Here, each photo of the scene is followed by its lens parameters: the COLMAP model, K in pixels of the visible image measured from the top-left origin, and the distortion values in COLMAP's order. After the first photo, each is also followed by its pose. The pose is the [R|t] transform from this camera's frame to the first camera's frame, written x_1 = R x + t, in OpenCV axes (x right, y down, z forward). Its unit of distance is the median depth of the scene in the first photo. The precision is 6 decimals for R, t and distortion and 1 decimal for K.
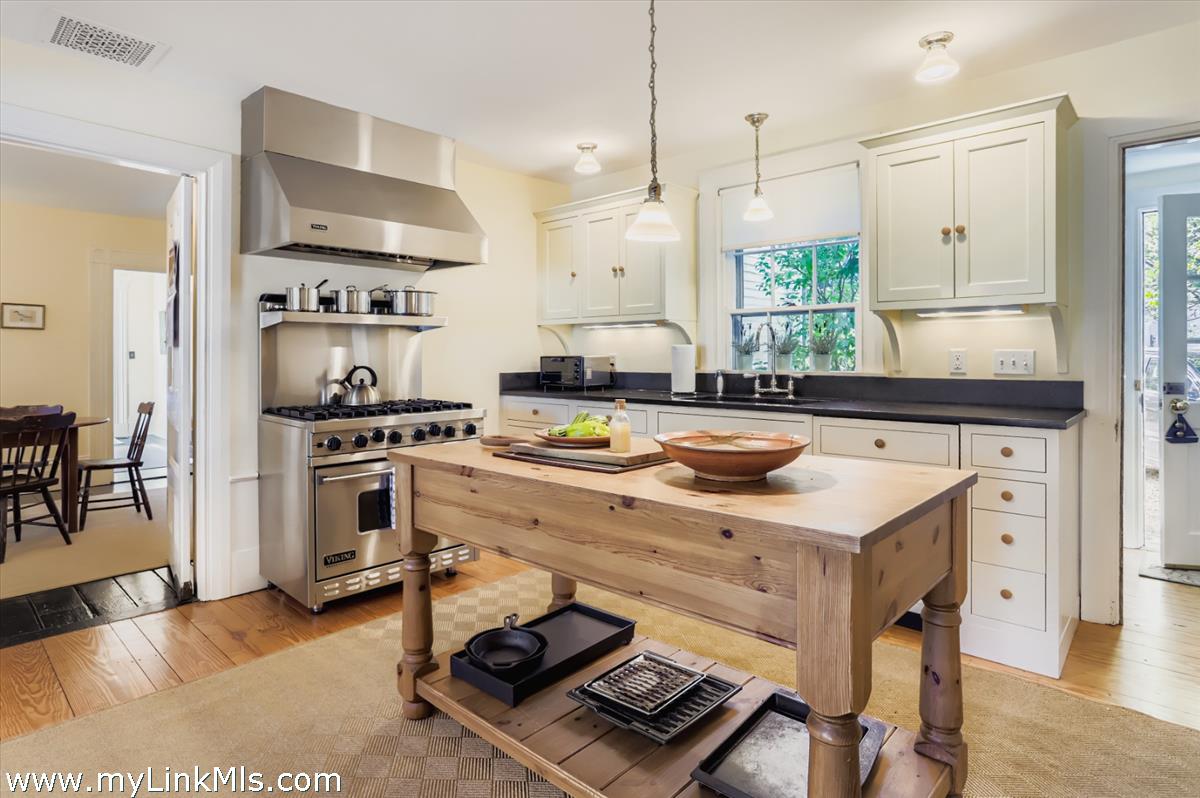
lens RADIAL K [[635.9, 0, 606.2], [0, 635.9, 349.5], [0, 0, 1]] dist [-0.010565, 0.001979]
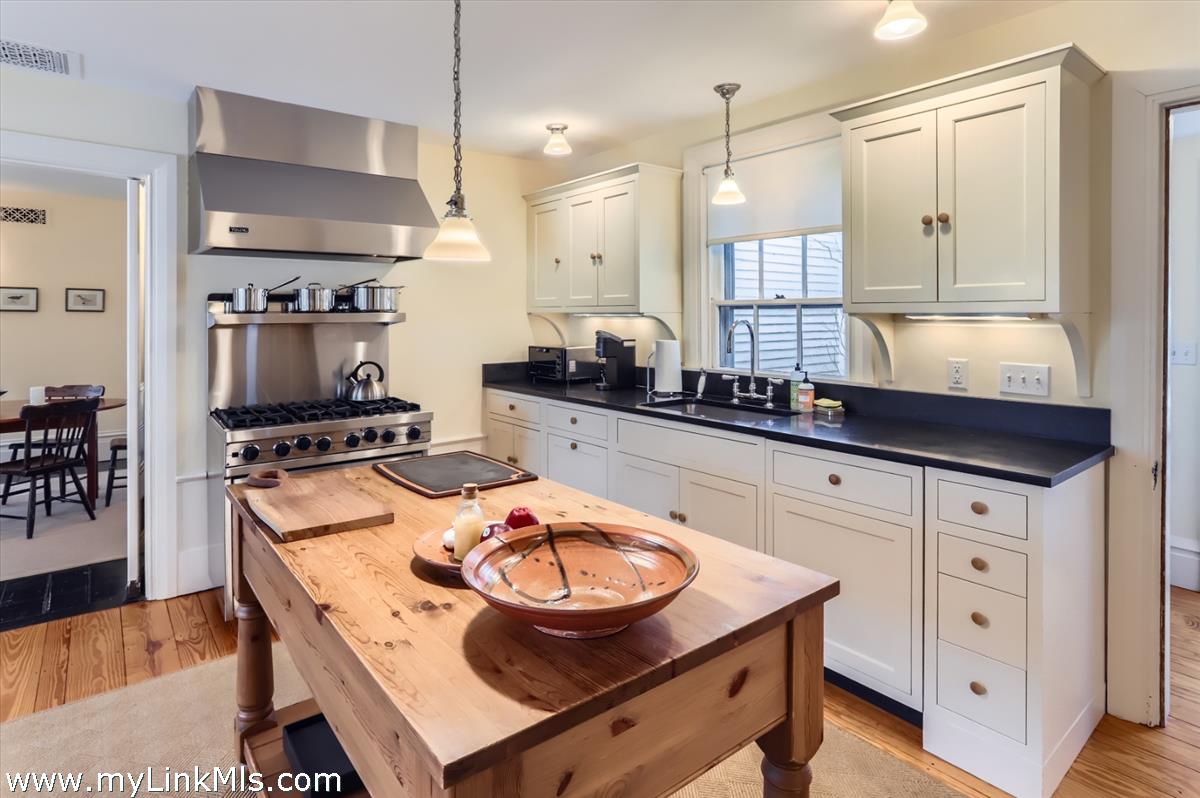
lens RADIAL K [[635.9, 0, 583.7], [0, 635.9, 316.4], [0, 0, 1]] dist [-0.010565, 0.001979]
pose [[0.988063, 0.001087, -0.154044, 0.184599], [-0.000842, 0.999998, 0.001658, -0.052274], [0.154046, -0.001508, 0.988063, 0.102321]]
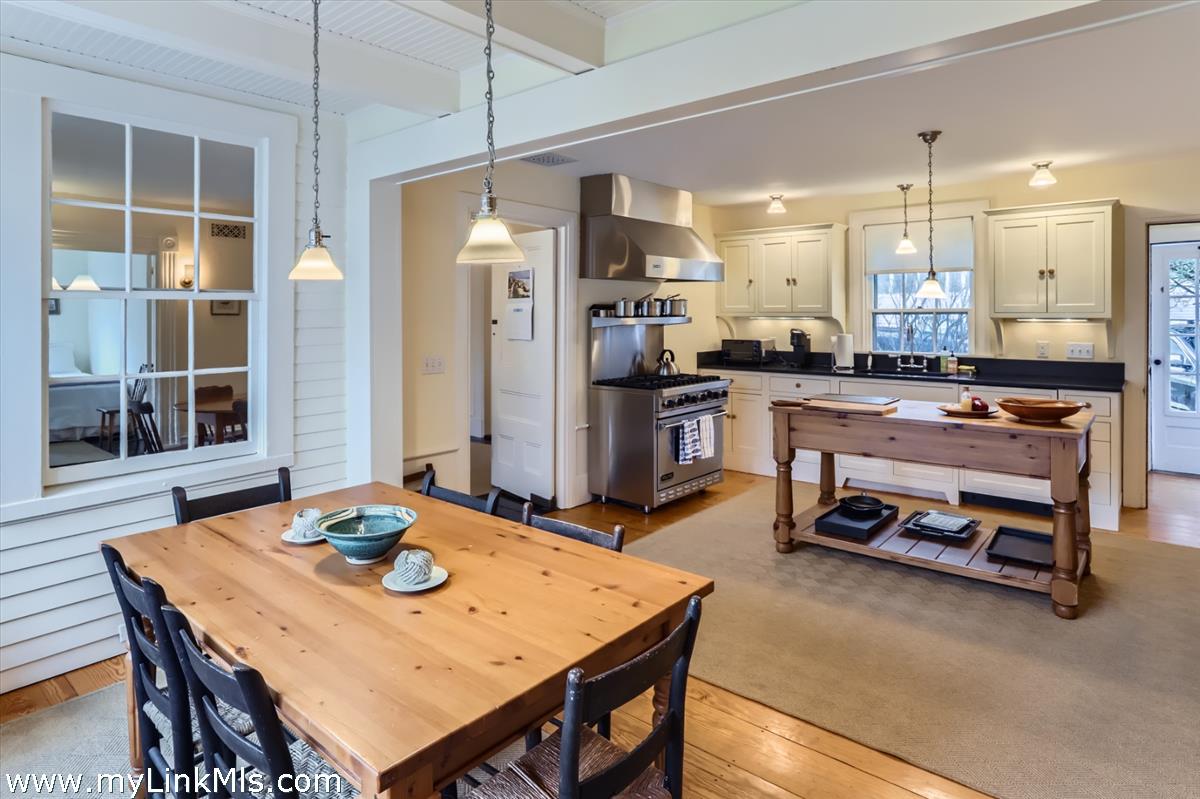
lens RADIAL K [[602.1, 0, 654.8], [0, 602.1, 315.6], [0, 0, 1]] dist [-0.006913, -0.000132]
pose [[0.999369, -0.001205, 0.035499, -0.428261], [0.001187, 0.999999, 0.000509, -0.061671], [-0.035499, -0.000467, 0.999370, -0.426279]]
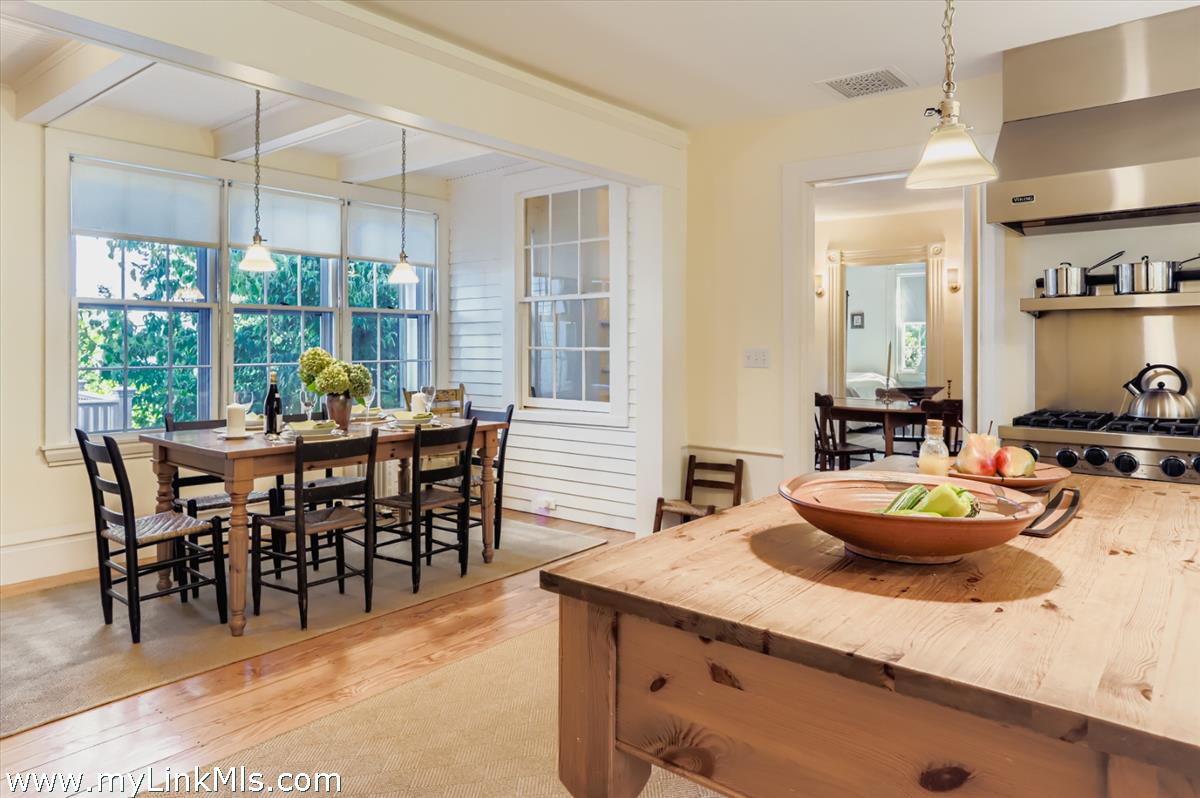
lens RADIAL K [[741.5, 0, 596.3], [0, 741.5, 343.0], [0, 0, 1]] dist [0.009706, 0.001684]
pose [[0.074810, 0.002606, -0.997194, 0.432817], [0.003328, 0.999990, 0.002863, -0.003424], [0.997192, -0.003533, 0.074800, 0.302555]]
